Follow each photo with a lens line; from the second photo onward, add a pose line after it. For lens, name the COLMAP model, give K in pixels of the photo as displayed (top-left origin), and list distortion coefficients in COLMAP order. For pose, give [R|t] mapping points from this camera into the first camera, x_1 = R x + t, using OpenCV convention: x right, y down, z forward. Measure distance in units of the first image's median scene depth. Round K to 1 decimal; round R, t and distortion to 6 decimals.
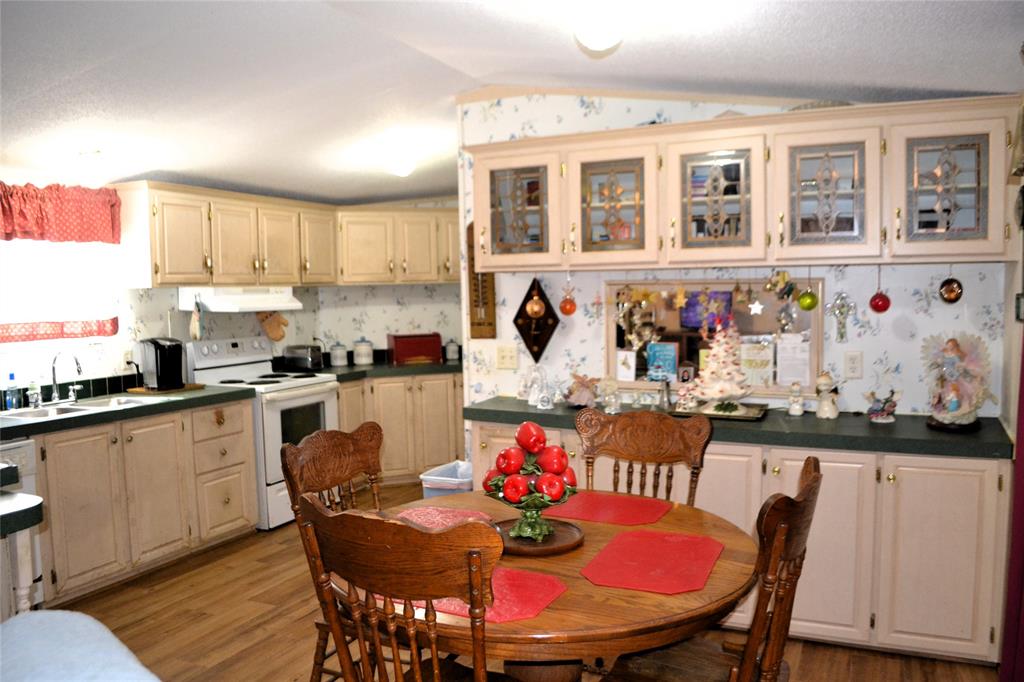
lens RADIAL K [[806.9, 0, 515.1], [0, 806.9, 360.0], [0, 0, 1]] dist [-0.079761, 0.000046]
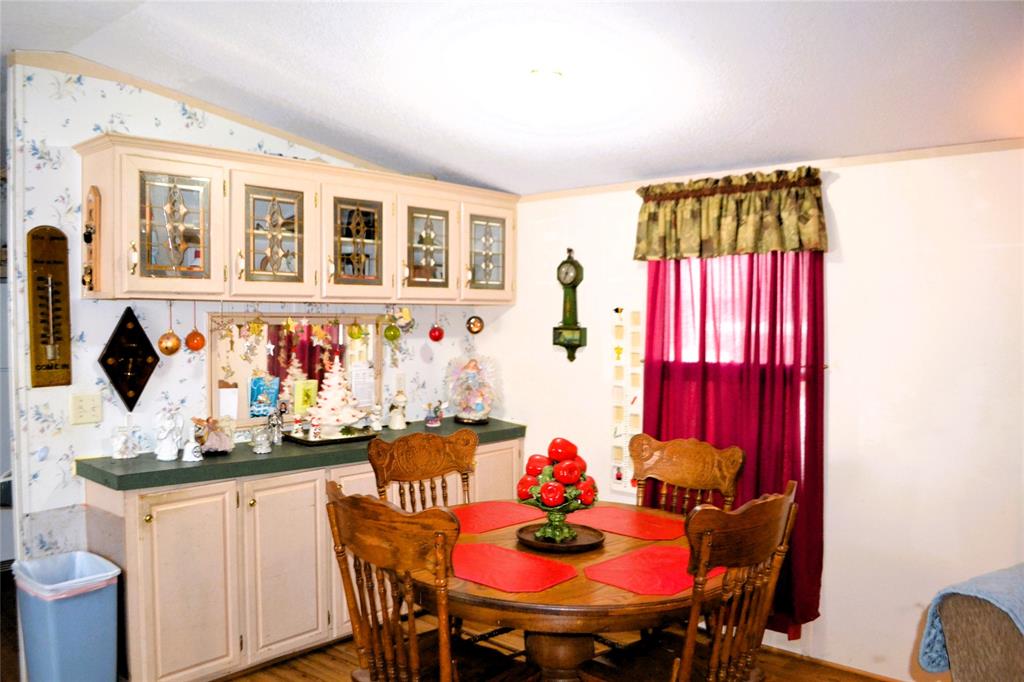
lens RADIAL K [[806.9, 0, 515.1], [0, 806.9, 360.0], [0, 0, 1]] dist [-0.079761, 0.000046]
pose [[0.304224, -0.034258, 0.951984, -0.626847], [0.070607, 0.997415, 0.013329, -0.031685], [-0.949980, 0.063162, 0.305857, 0.390963]]
